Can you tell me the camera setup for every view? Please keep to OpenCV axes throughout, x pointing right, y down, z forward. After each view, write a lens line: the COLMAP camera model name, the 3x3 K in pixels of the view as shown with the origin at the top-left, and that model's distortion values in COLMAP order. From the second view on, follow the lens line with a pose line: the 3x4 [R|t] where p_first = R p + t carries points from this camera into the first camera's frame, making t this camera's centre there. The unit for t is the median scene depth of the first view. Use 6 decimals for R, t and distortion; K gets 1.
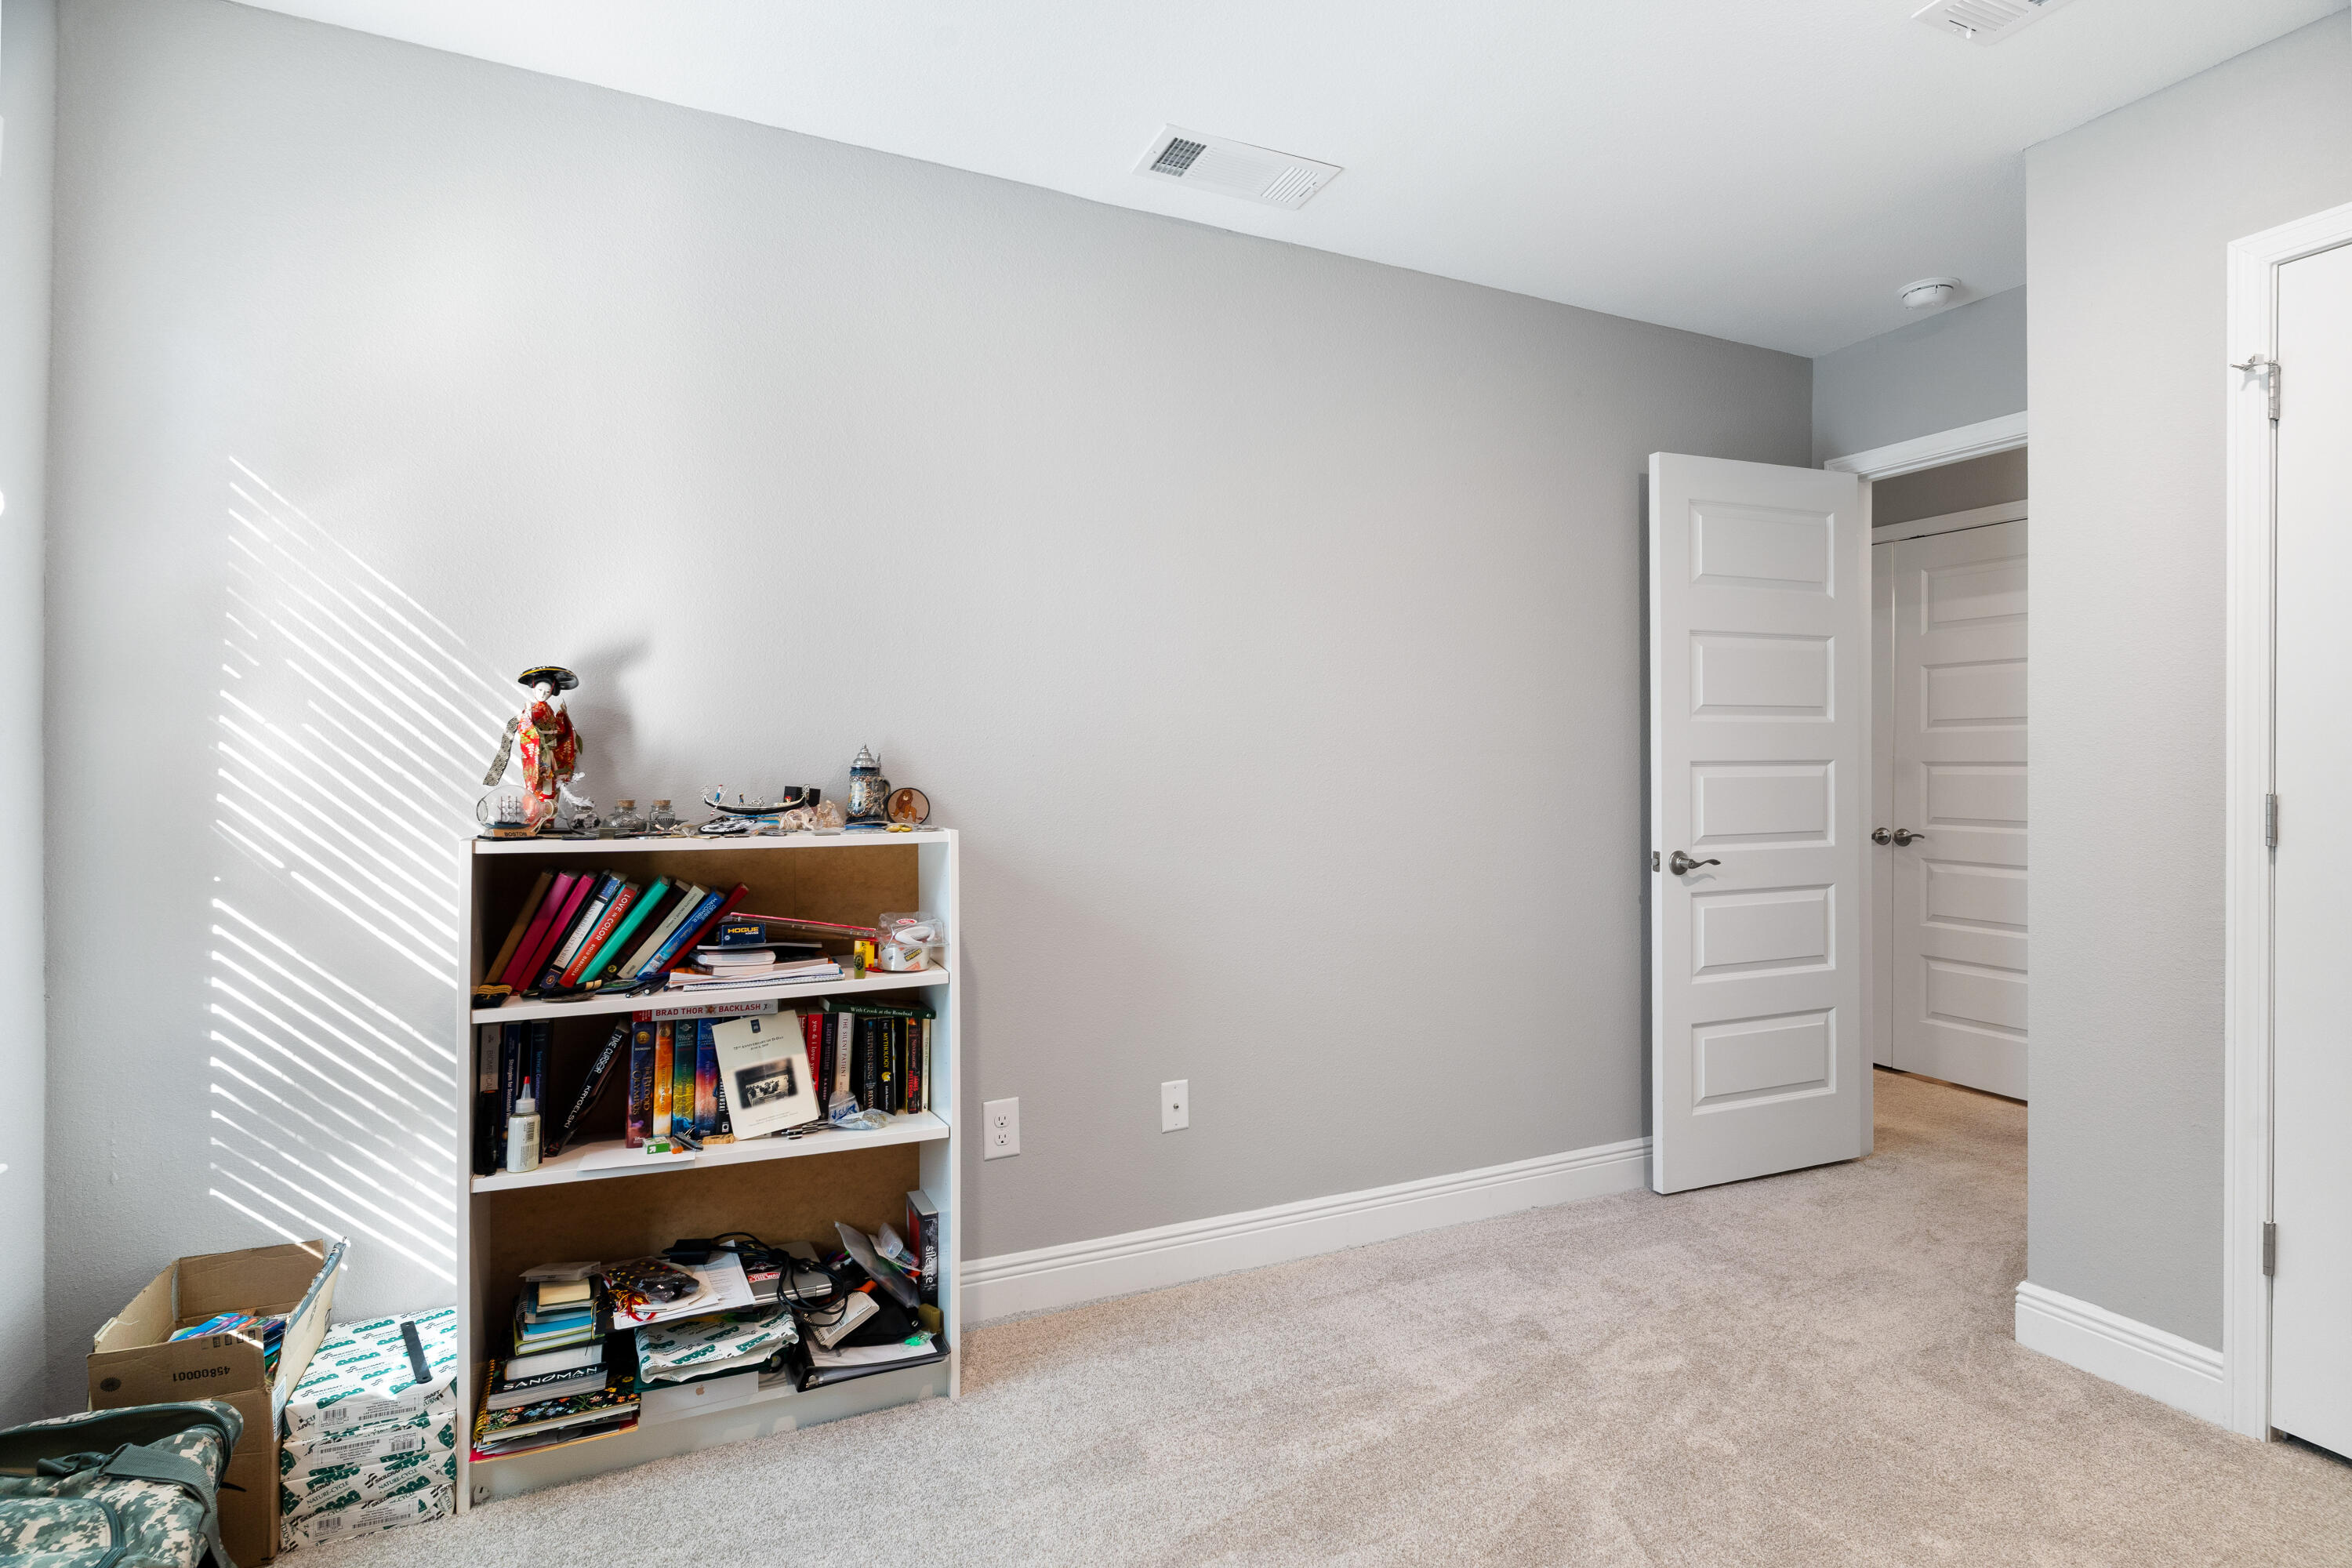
lens RADIAL K [[1242.9, 0, 1176.0], [0, 1242.9, 784.0], [0, 0, 1]] dist [0.002015, 0.000798]
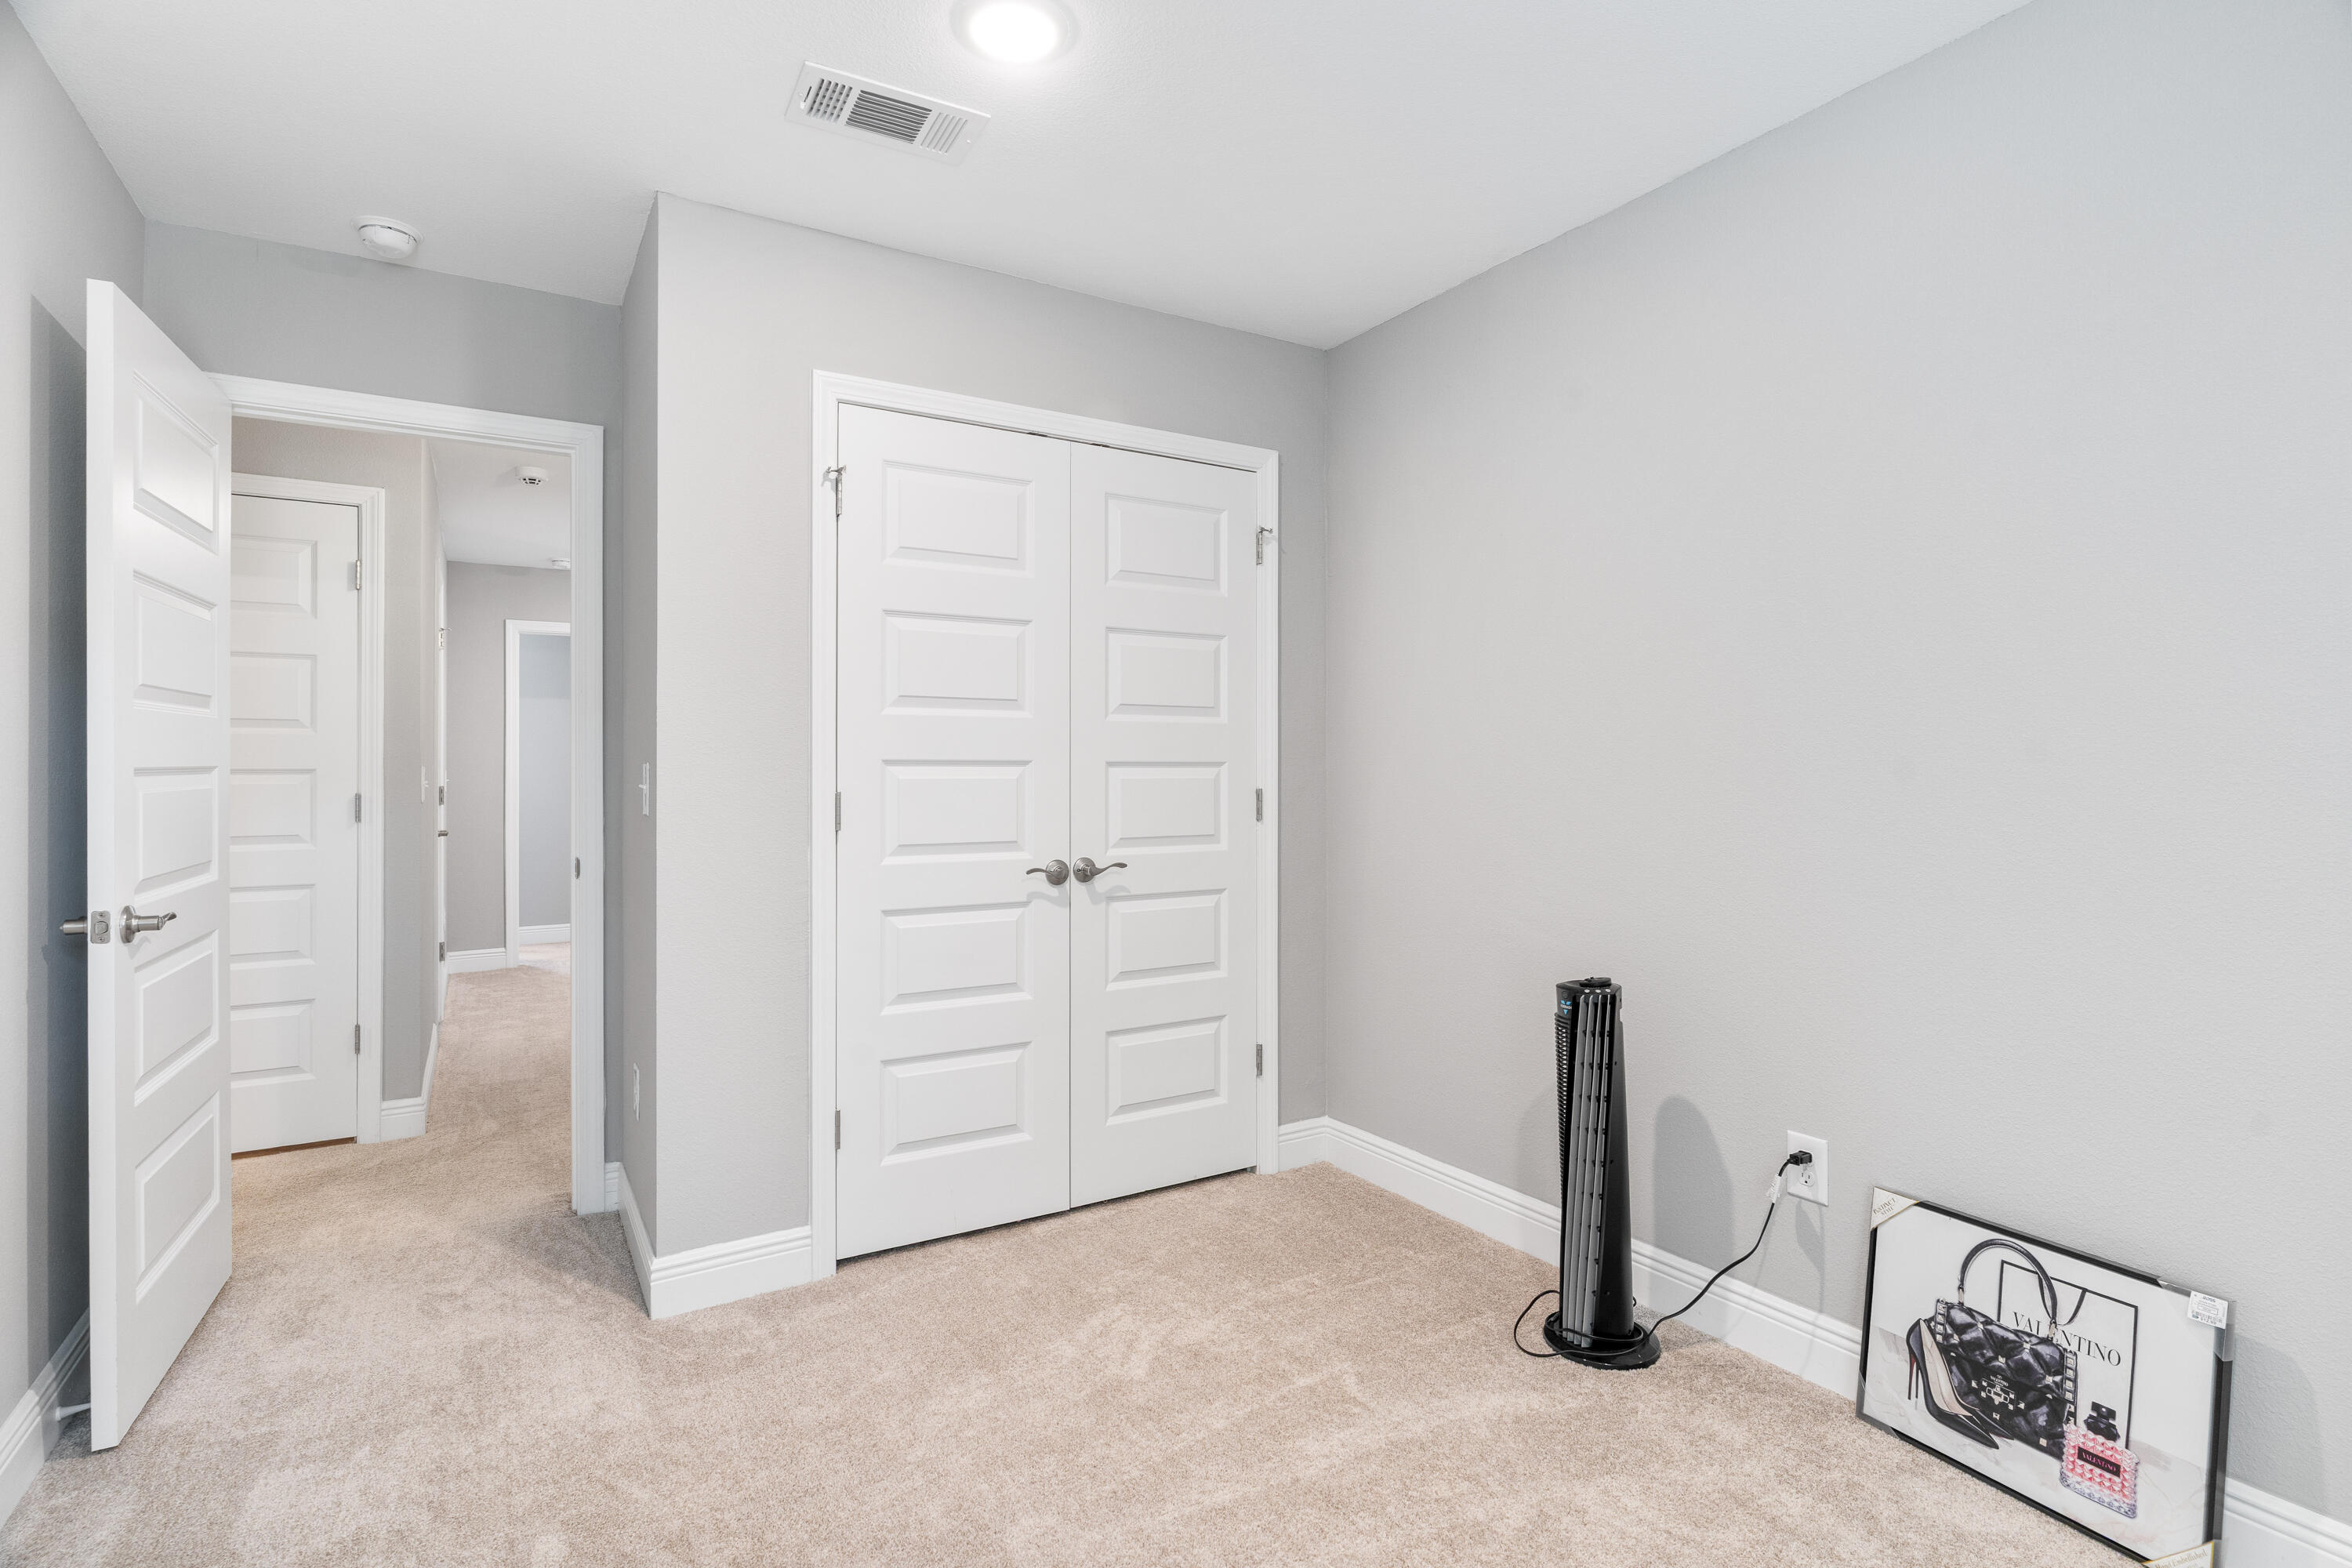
lens RADIAL K [[1158.7, 0, 1176.0], [0, 1158.7, 784.0], [0, 0, 1]] dist [-0.001115, 0.000092]
pose [[-0.154069, -0.011395, 0.987994, -0.357875], [0.021307, 0.999663, 0.014852, -0.009351], [-0.987830, 0.023339, -0.153774, 0.711497]]
